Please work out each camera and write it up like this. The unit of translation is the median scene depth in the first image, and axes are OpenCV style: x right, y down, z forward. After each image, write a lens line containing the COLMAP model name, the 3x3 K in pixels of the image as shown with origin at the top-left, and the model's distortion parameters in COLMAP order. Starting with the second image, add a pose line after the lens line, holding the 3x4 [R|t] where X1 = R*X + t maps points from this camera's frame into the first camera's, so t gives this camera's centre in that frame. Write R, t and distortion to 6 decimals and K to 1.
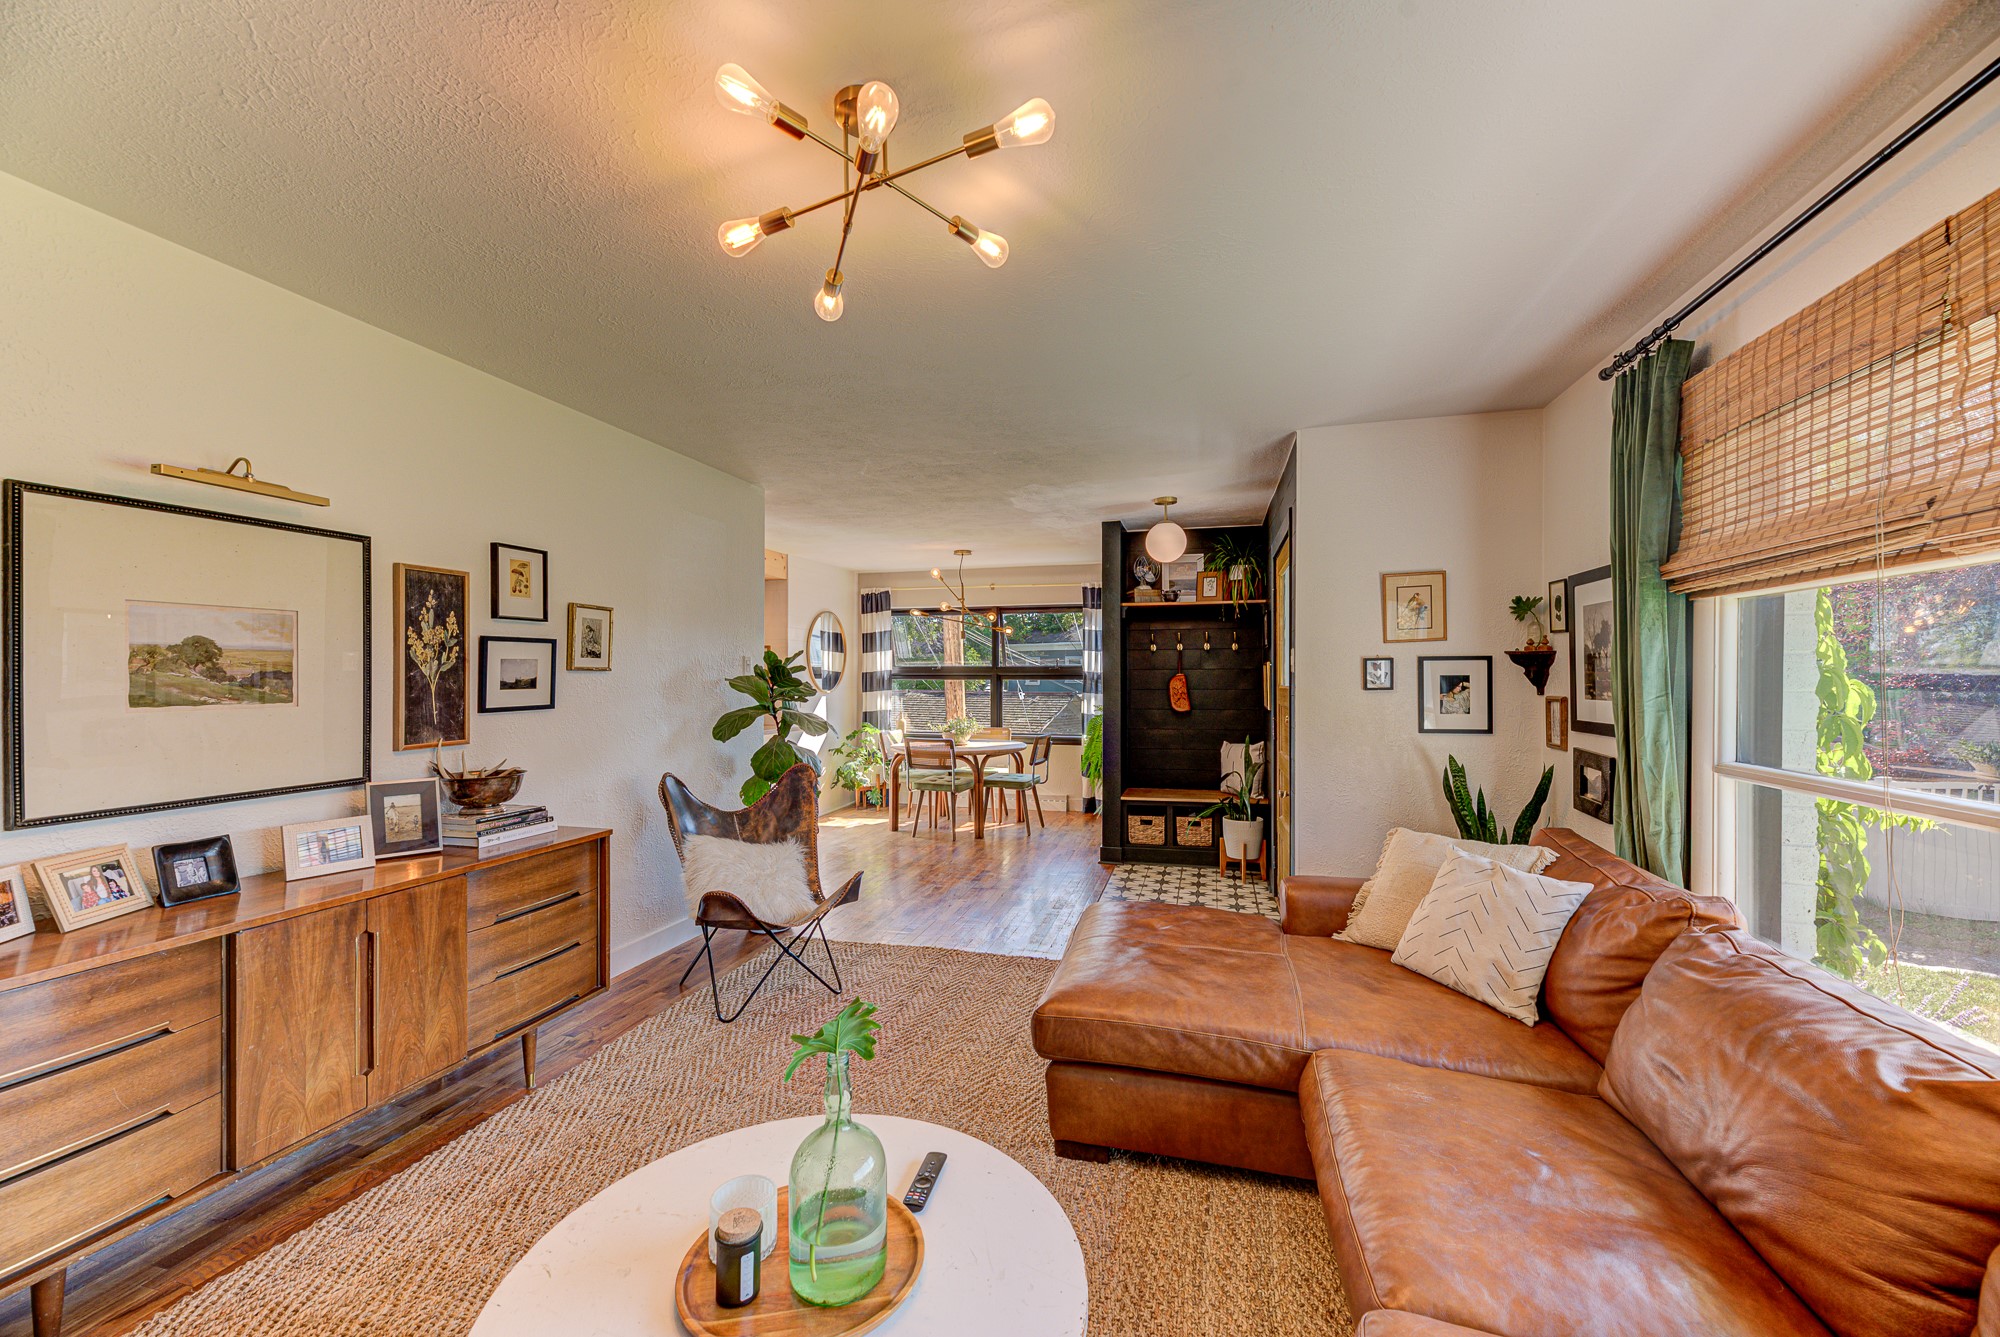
lens RADIAL K [[796.2, 0, 998.0], [0, 796.2, 675.7], [0, 0, 1]] dist [0.007291, -0.001520]
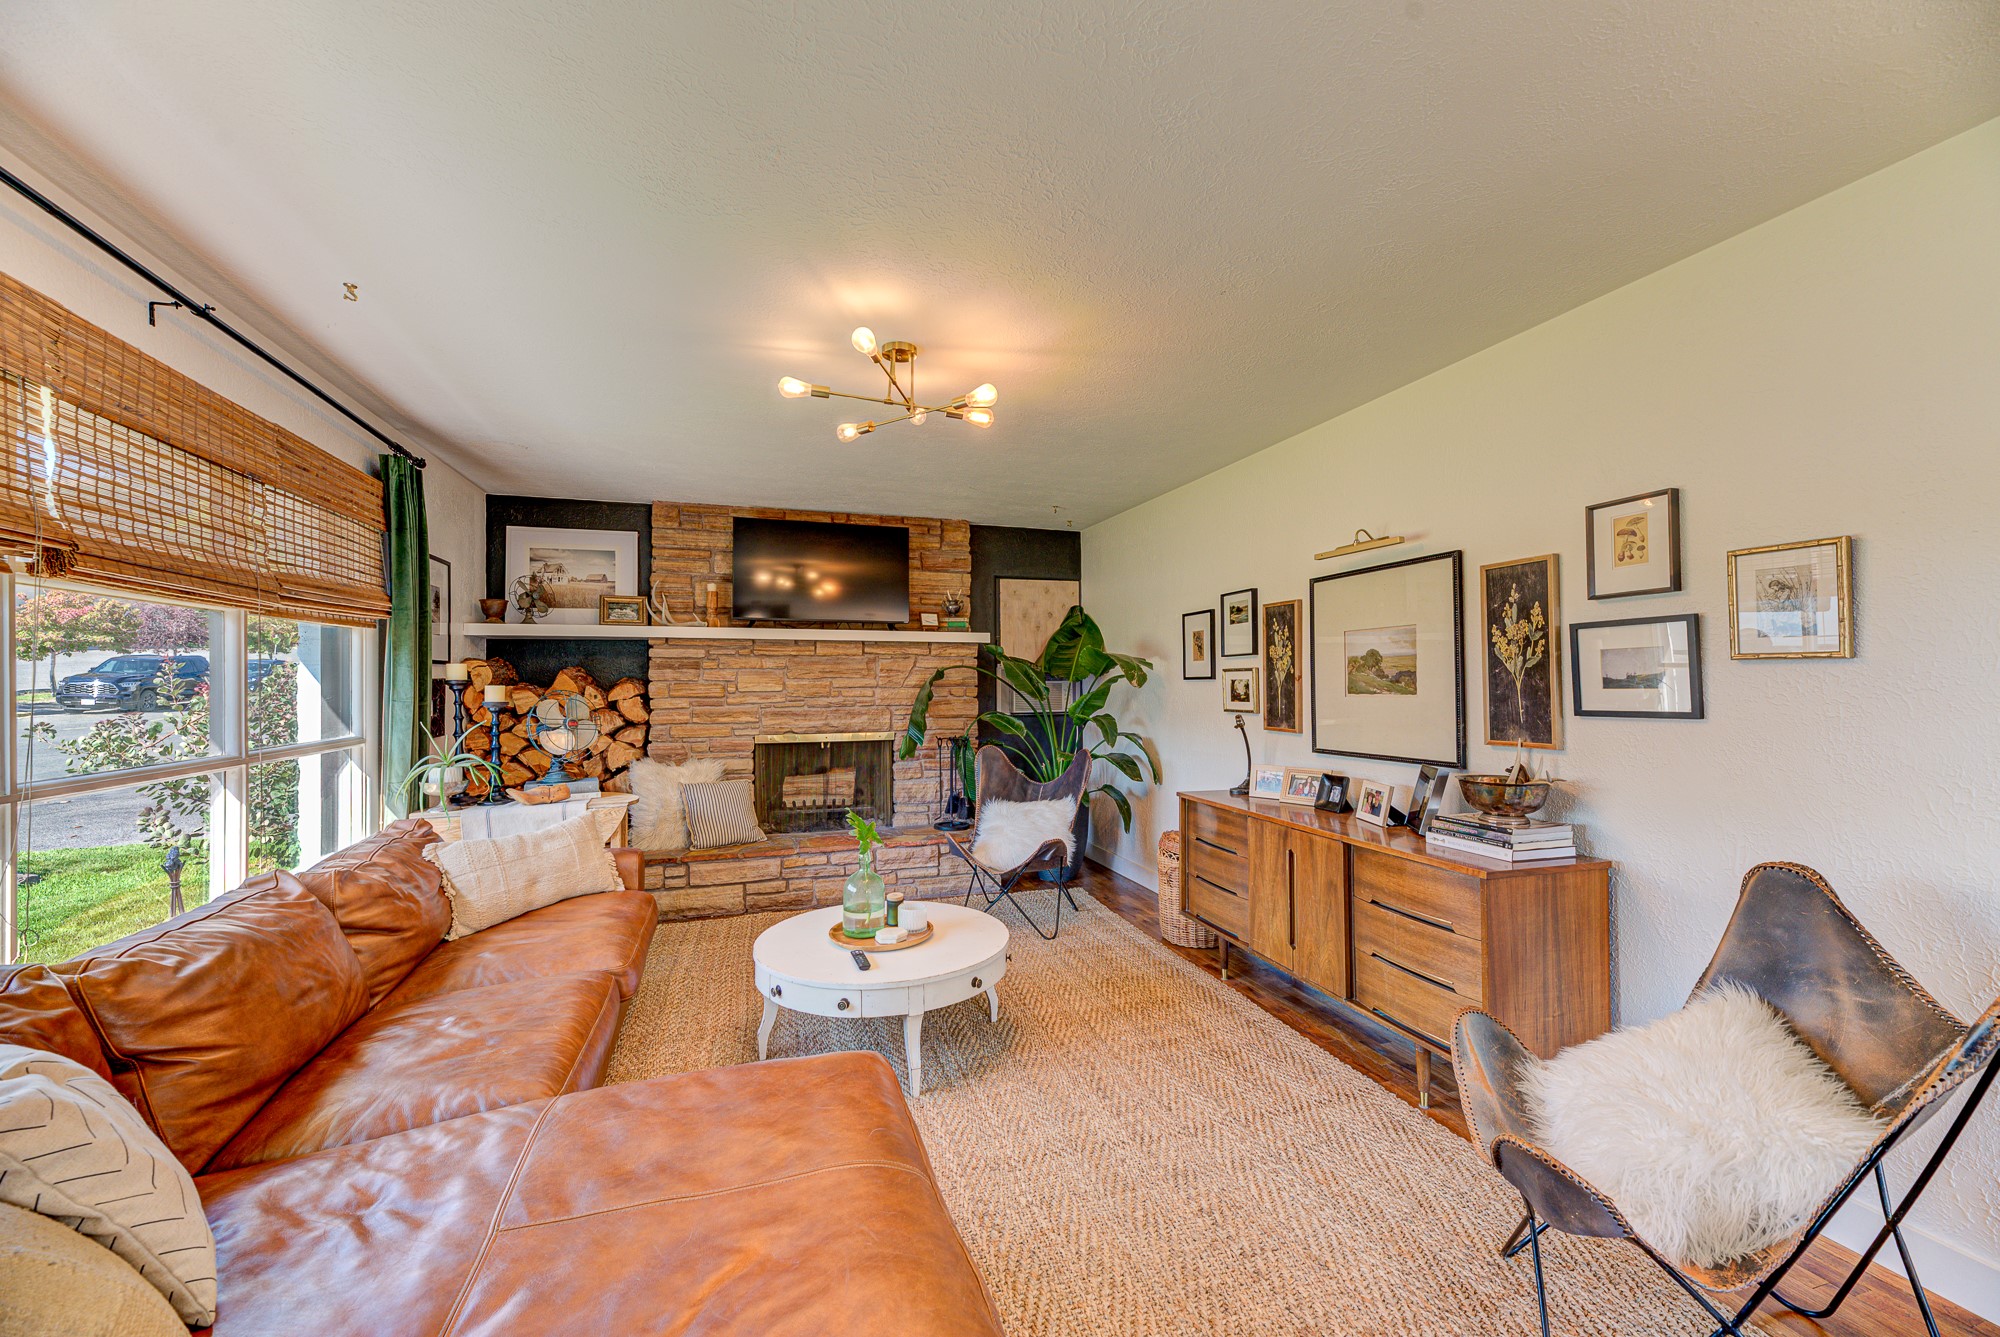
lens RADIAL K [[796.2, 0, 1000.2], [0, 796.2, 670.1], [0, 0, 1]] dist [0.007291, -0.001520]
pose [[-0.839888, -0.006958, -0.542715, 0.337573], [0.003719, 0.999821, -0.018574, 0.012739], [0.542747, -0.017618, -0.839711, 1.462371]]
